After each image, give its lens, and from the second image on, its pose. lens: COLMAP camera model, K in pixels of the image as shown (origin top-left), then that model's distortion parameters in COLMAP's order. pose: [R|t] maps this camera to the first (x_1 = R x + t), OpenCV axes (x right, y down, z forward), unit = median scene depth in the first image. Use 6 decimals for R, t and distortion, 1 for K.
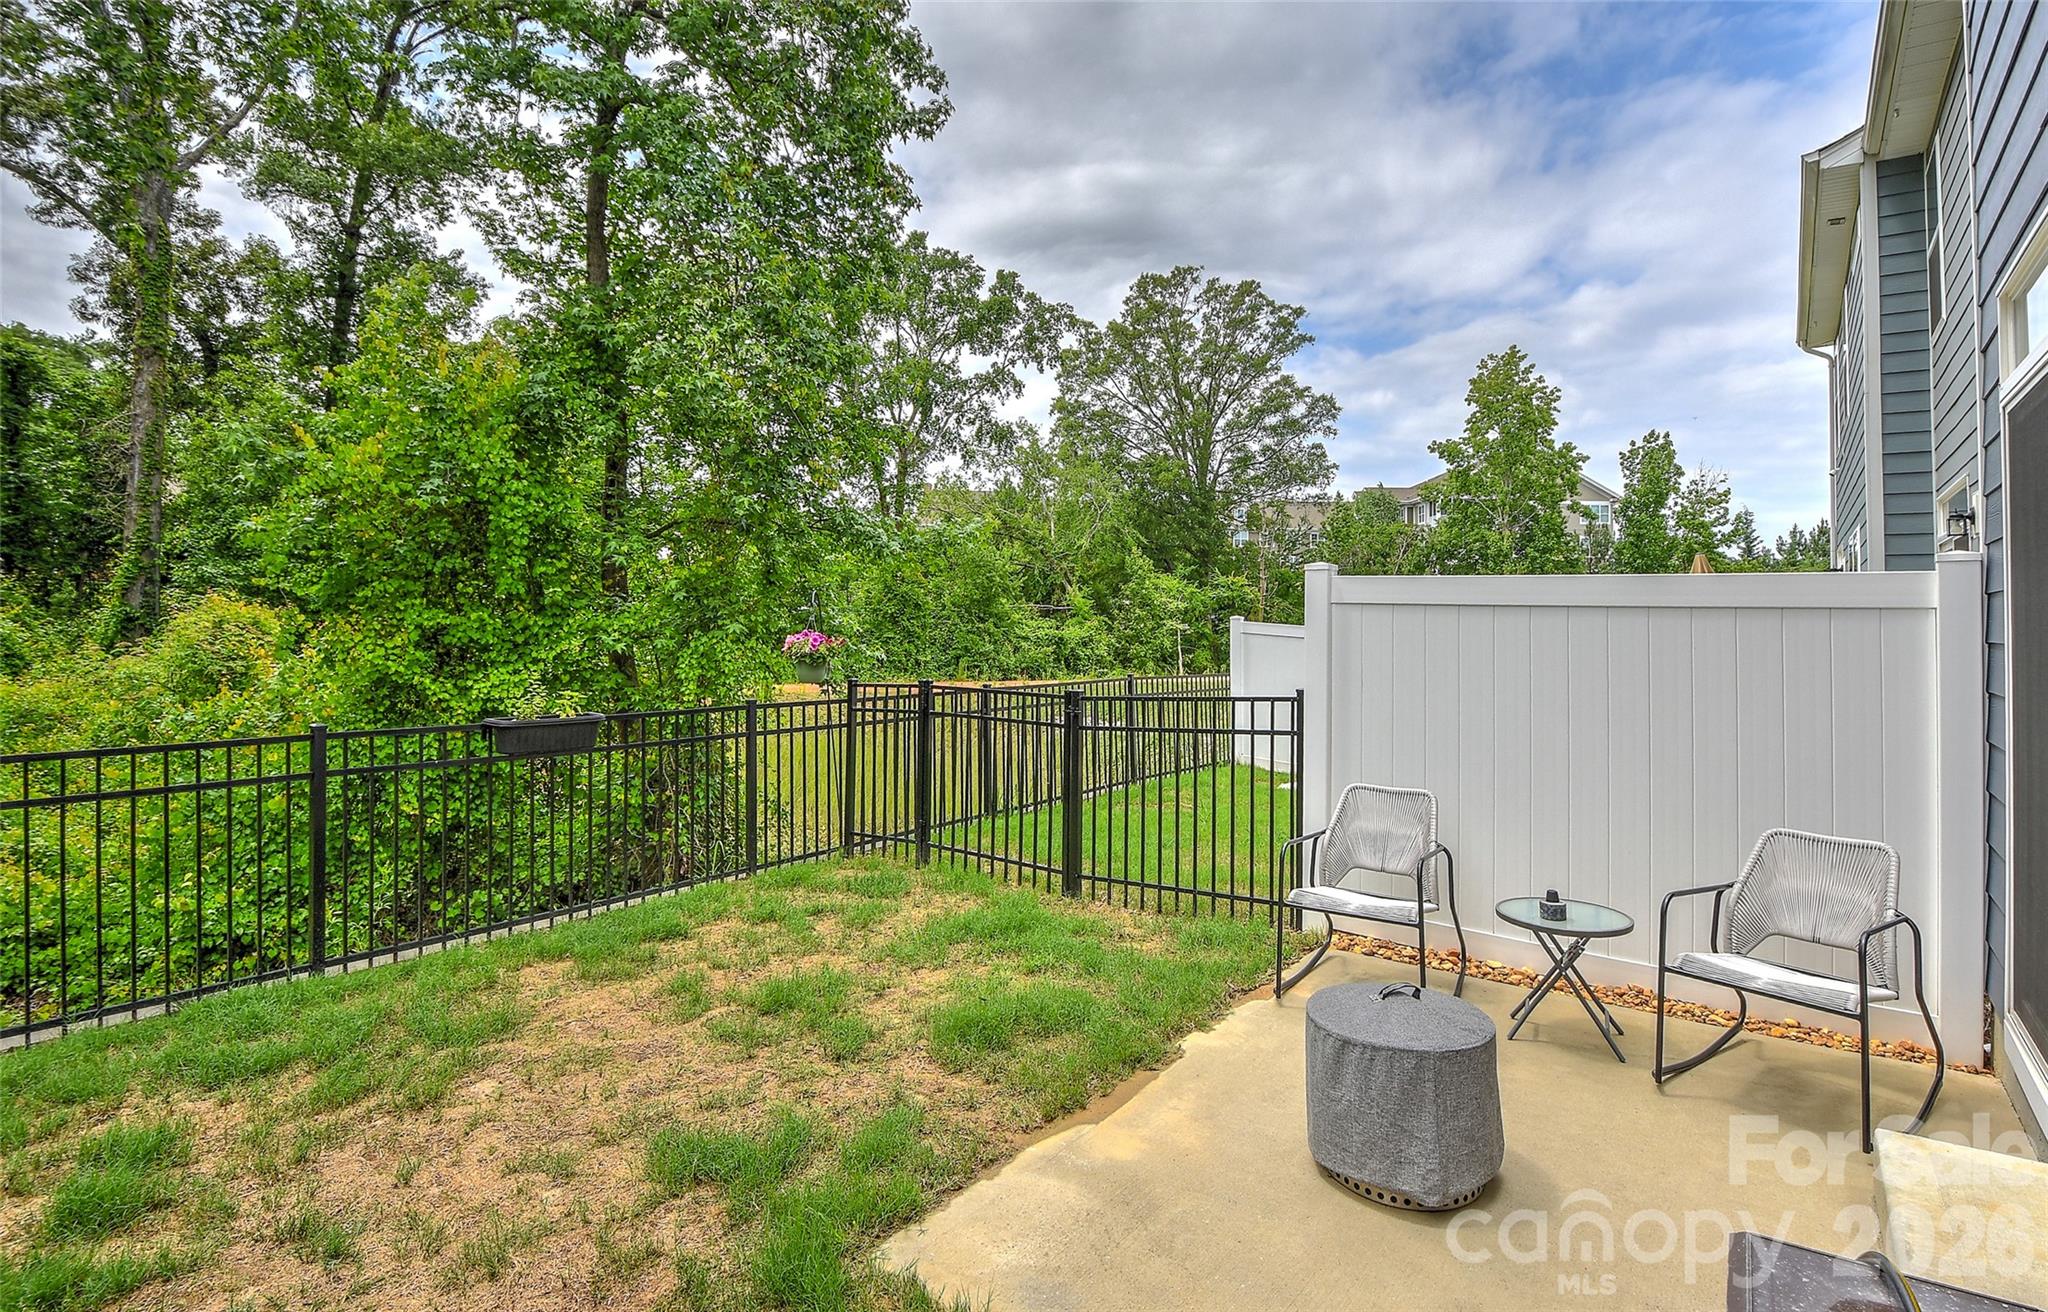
lens RADIAL K [[989.0, 0, 1022.3], [0, 989.0, 573.5], [0, 0, 1]] dist [0.001370, -0.006528]
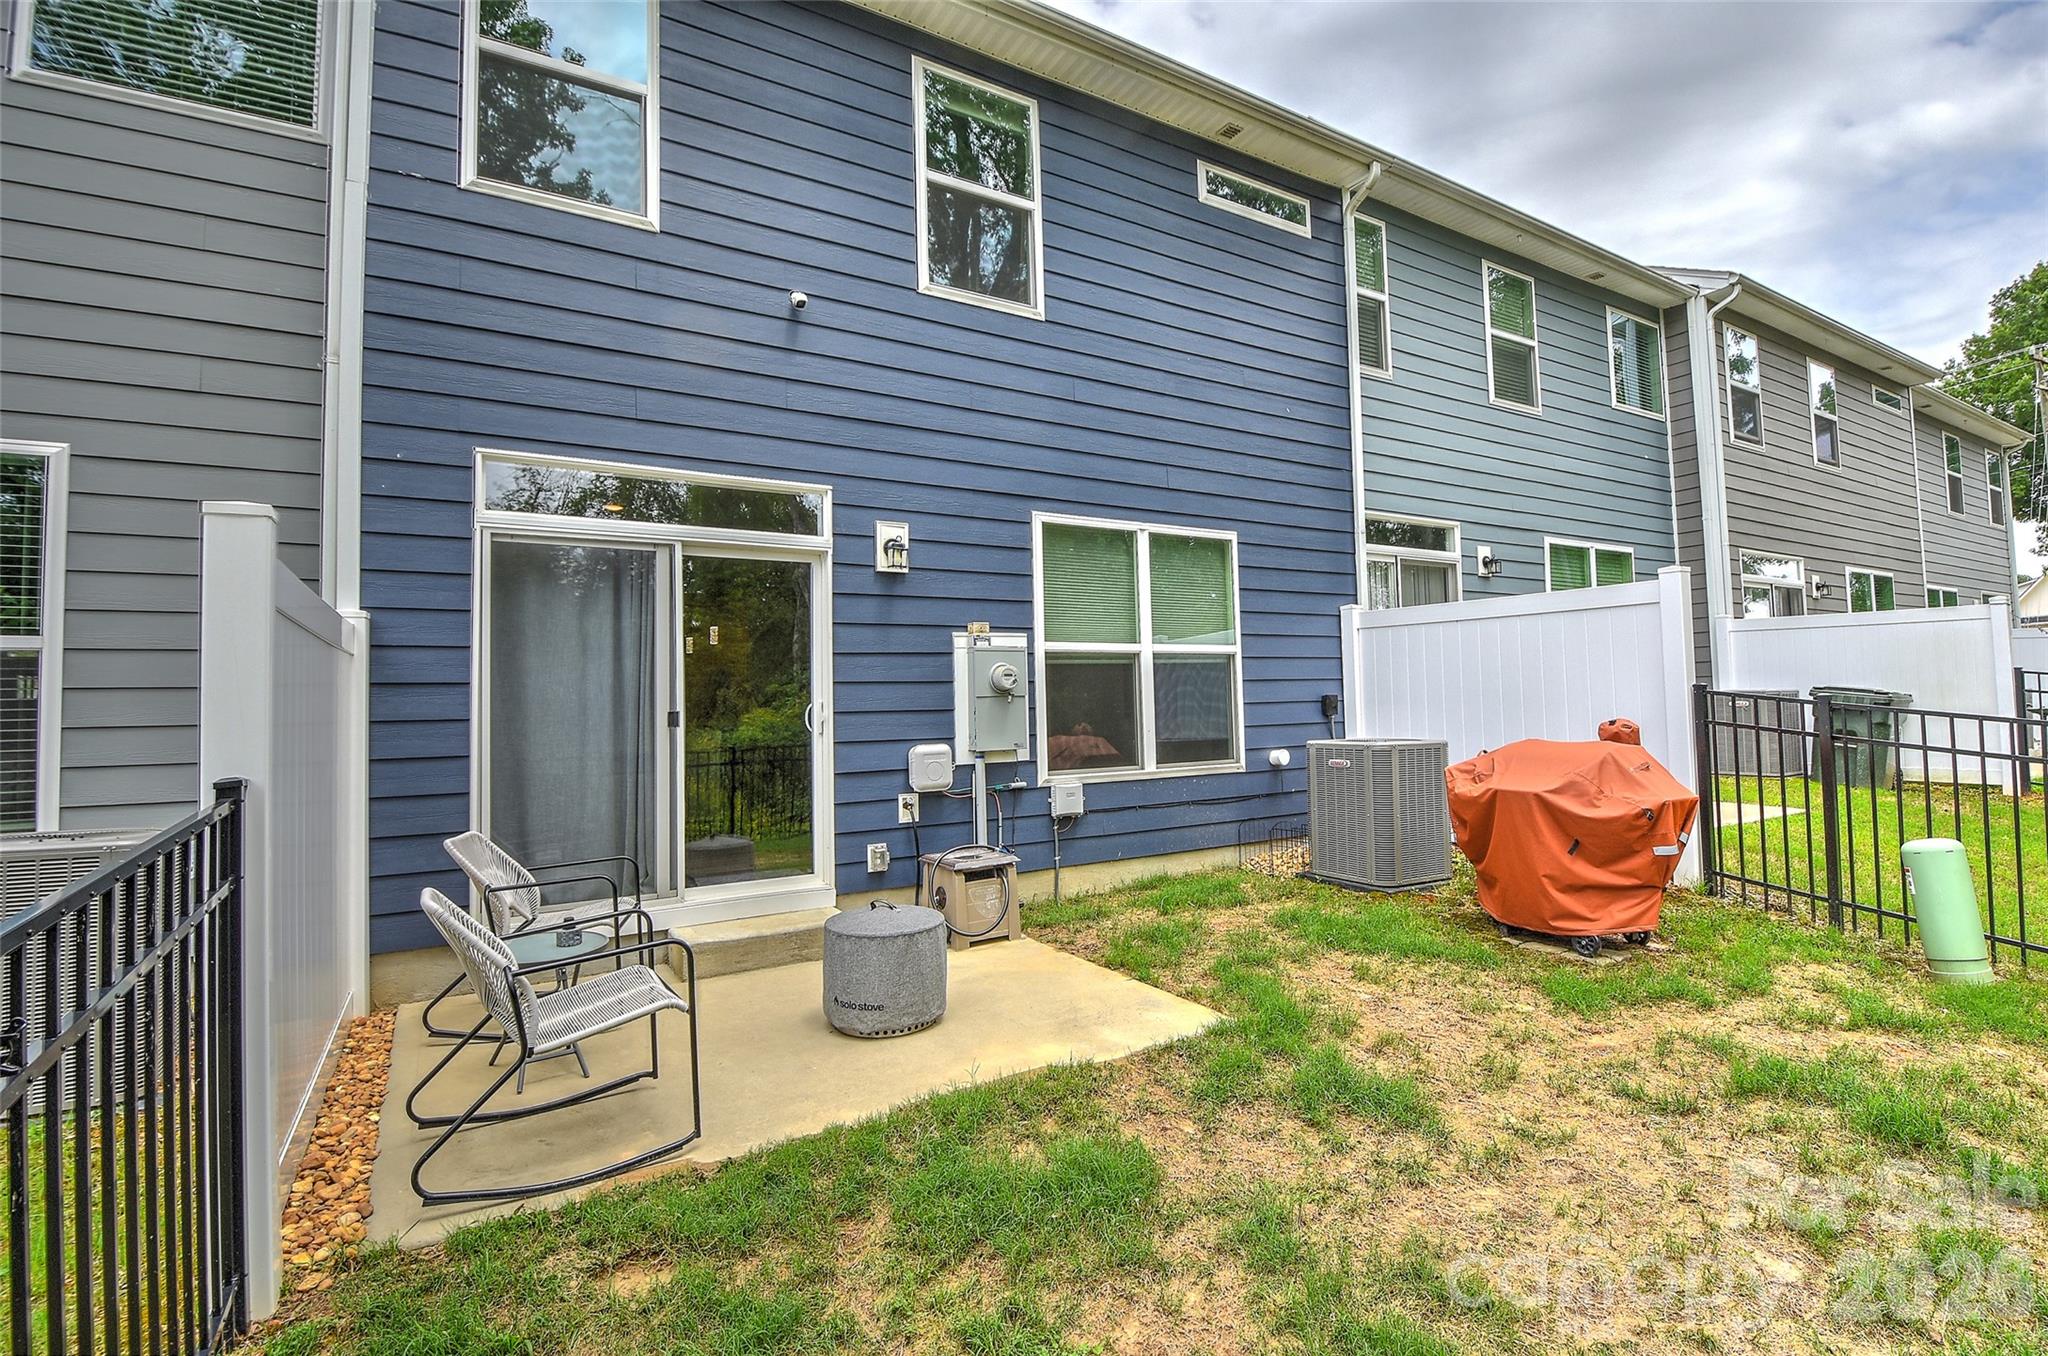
lens RADIAL K [[964.6, 0, 1044.7], [0, 964.6, 653.5], [0, 0, 1]] dist [0.005586, -0.021392]
pose [[-0.937064, 0.024415, 0.348304, -0.111465], [-0.007113, 0.996010, -0.088953, 0.052545], [-0.349086, -0.085832, -0.933152, 0.698641]]
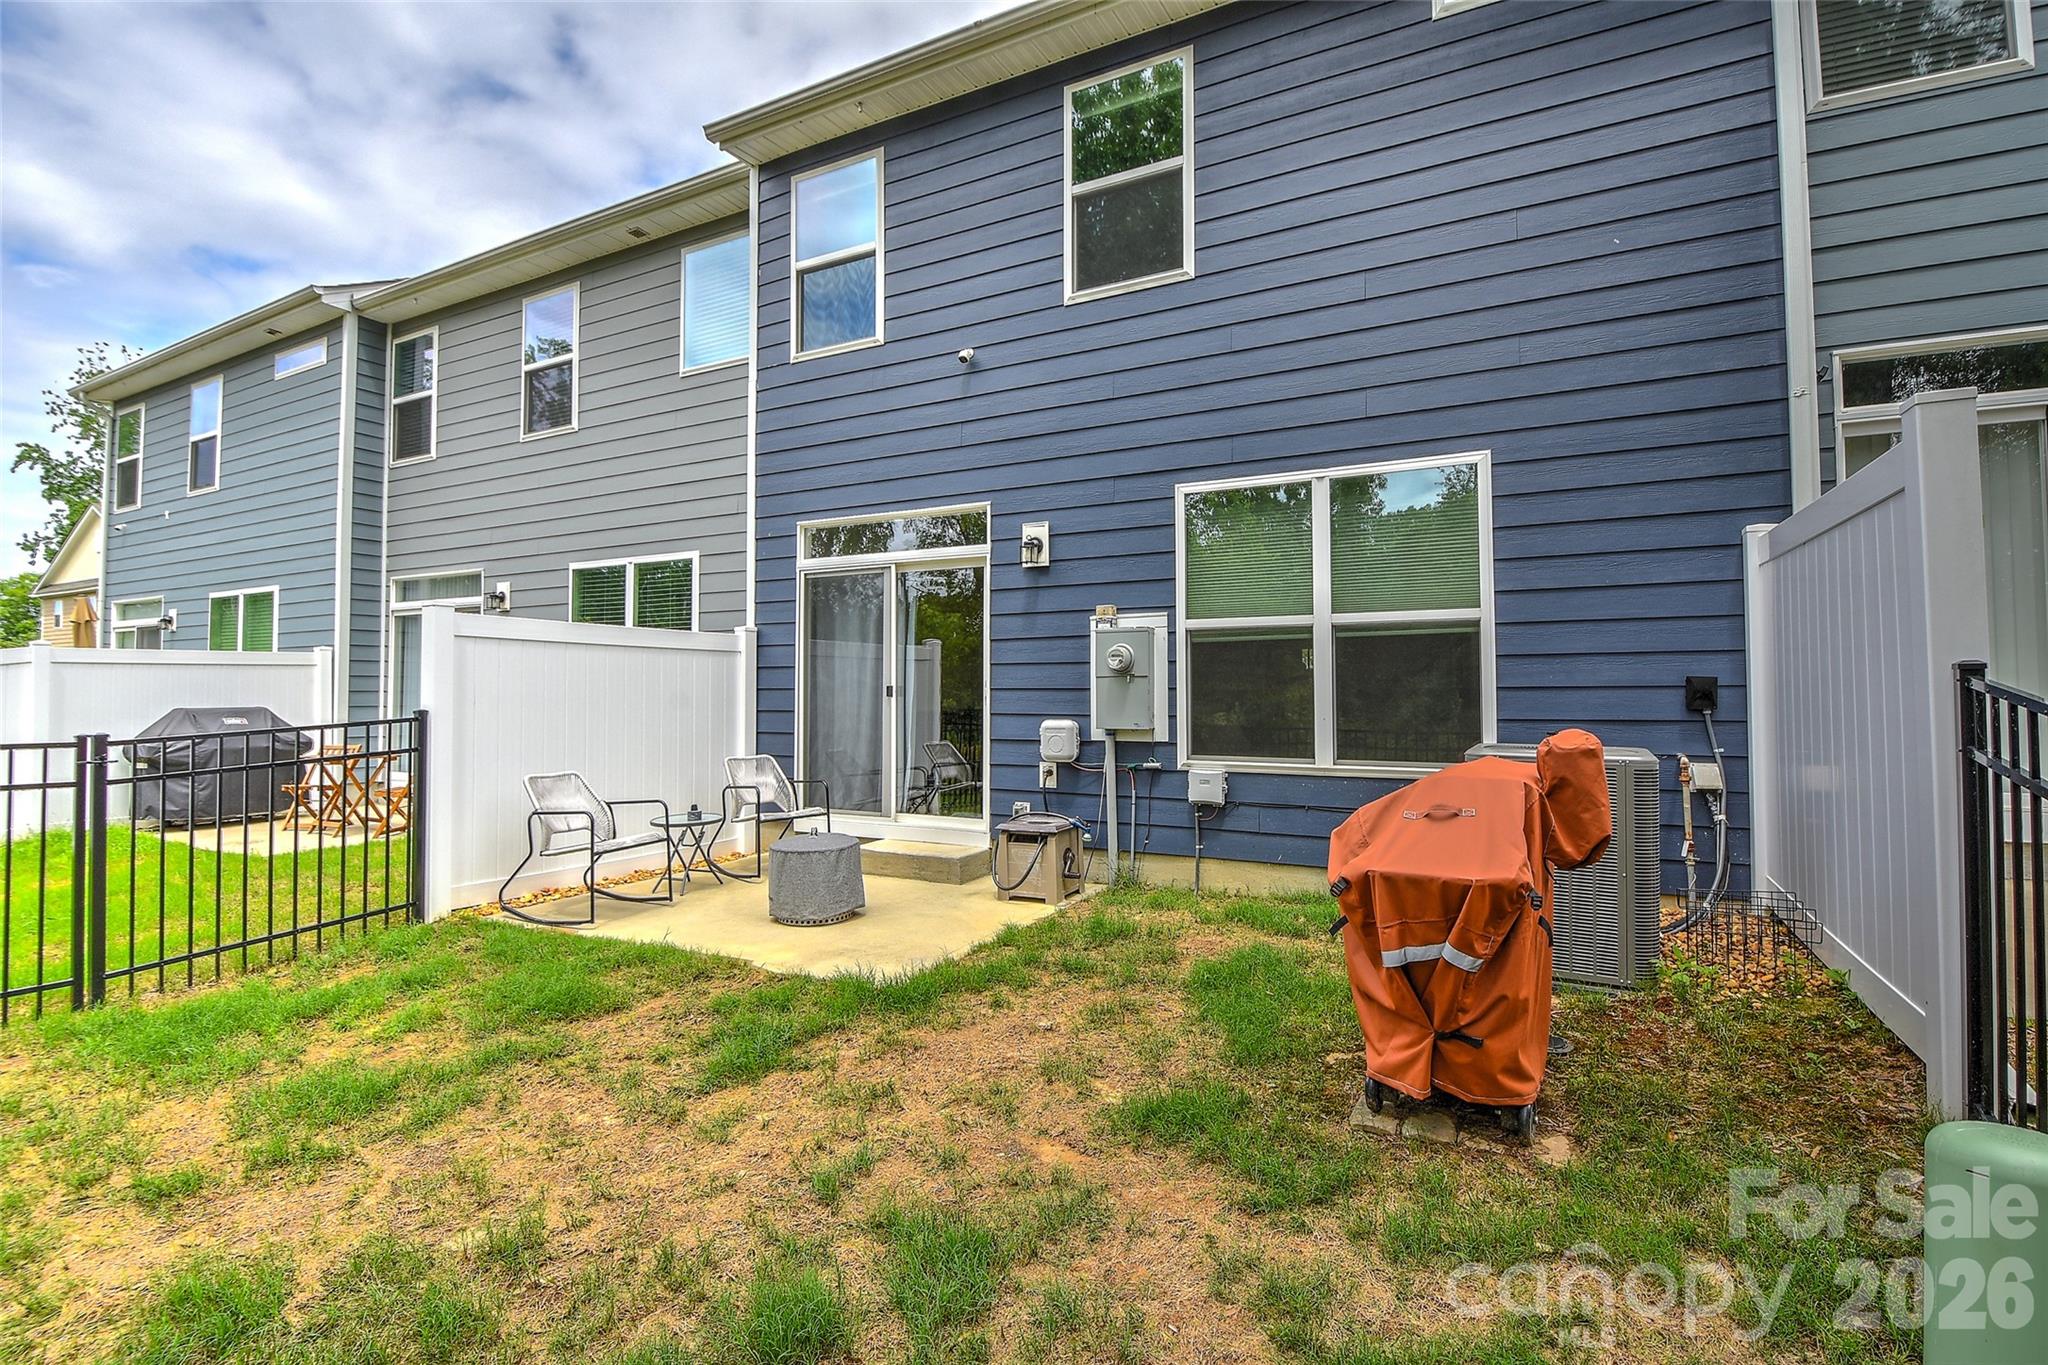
lens RADIAL K [[964.6, 0, 1044.7], [0, 964.6, 658.0], [0, 0, 1]] dist [0.005586, -0.021392]
pose [[-0.164143, 0.021141, 0.986210, -0.497829], [-0.042892, 0.998672, -0.028547, 0.032474], [-0.985504, -0.046987, -0.163018, 0.266204]]
